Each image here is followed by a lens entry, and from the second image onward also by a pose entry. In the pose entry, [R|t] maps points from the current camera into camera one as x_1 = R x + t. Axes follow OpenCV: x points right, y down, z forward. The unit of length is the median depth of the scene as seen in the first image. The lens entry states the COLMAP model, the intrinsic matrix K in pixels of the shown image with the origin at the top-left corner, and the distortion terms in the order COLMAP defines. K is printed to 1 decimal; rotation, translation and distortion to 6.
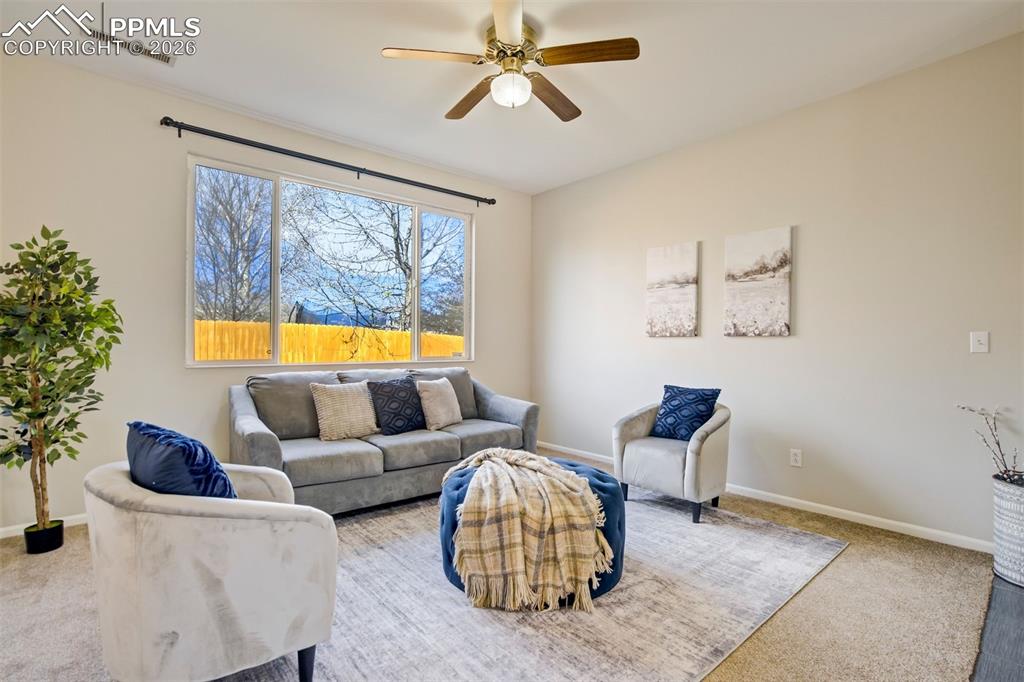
lens RADIAL K [[475.5, 0, 510.9], [0, 475.5, 348.4], [0, 0, 1]] dist [-0.017906, 0.005095]
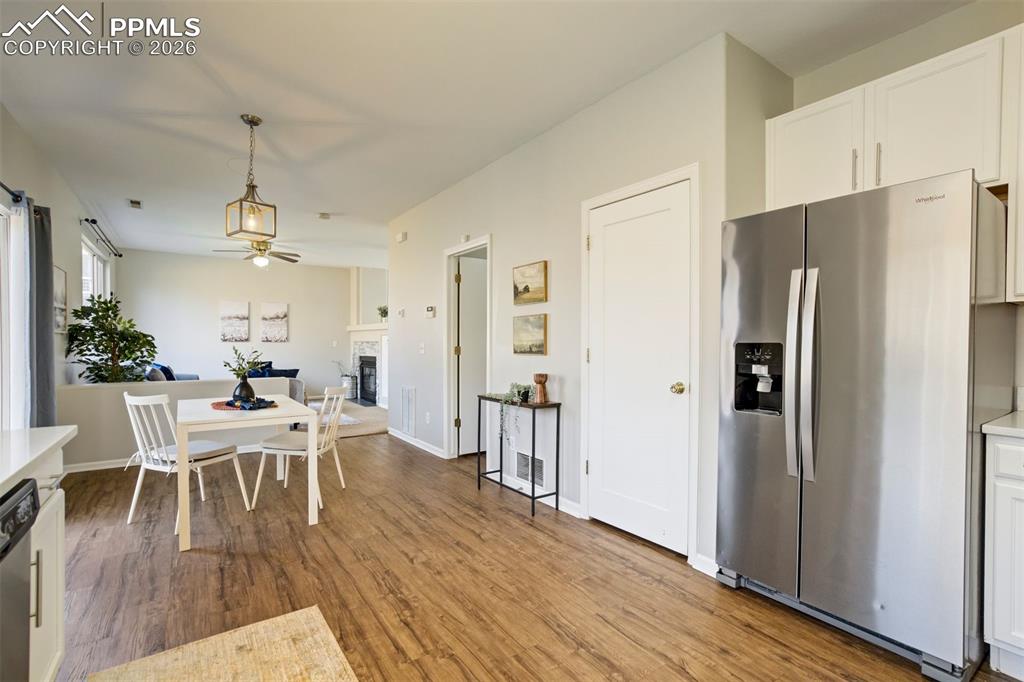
lens RADIAL K [[475.5, 0, 515.7], [0, 475.5, 344.2], [0, 0, 1]] dist [-0.017906, 0.005095]
pose [[0.088677, -0.013271, 0.995972, -1.987197], [0.004965, 0.999905, 0.012881, -0.038085], [-0.996048, 0.003803, 0.088735, -0.592500]]
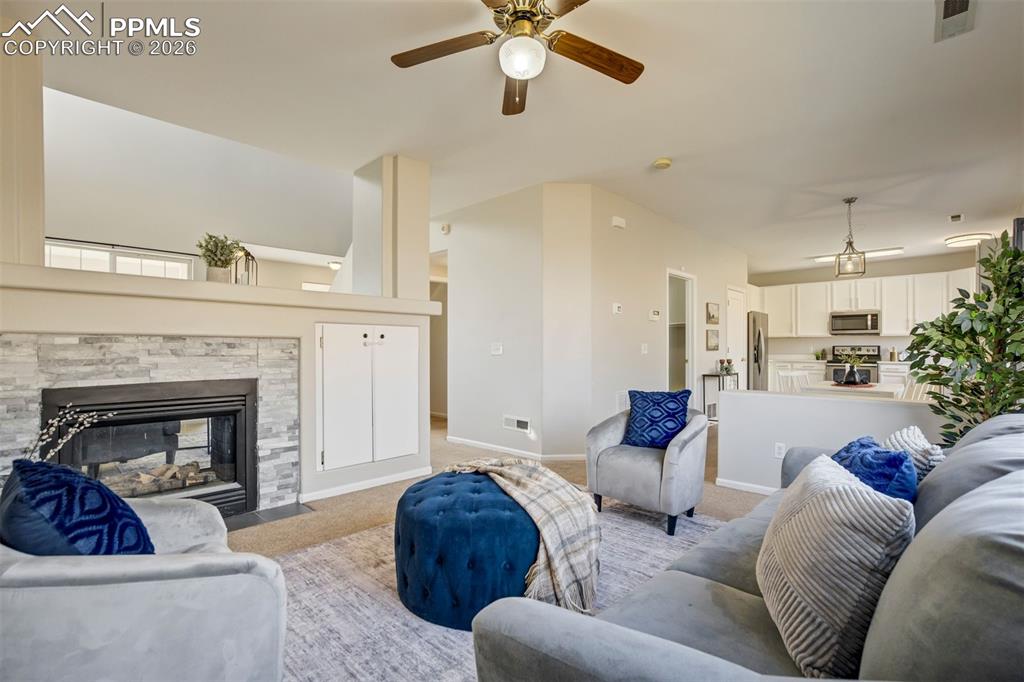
lens RADIAL K [[475.5, 0, 515.2], [0, 475.5, 347.5], [0, 0, 1]] dist [-0.017906, 0.005095]
pose [[-0.994062, -0.011466, -0.108208, 0.057494], [-0.011895, 0.999924, 0.003319, -0.011203], [0.108161, 0.004587, -0.994123, 1.320198]]
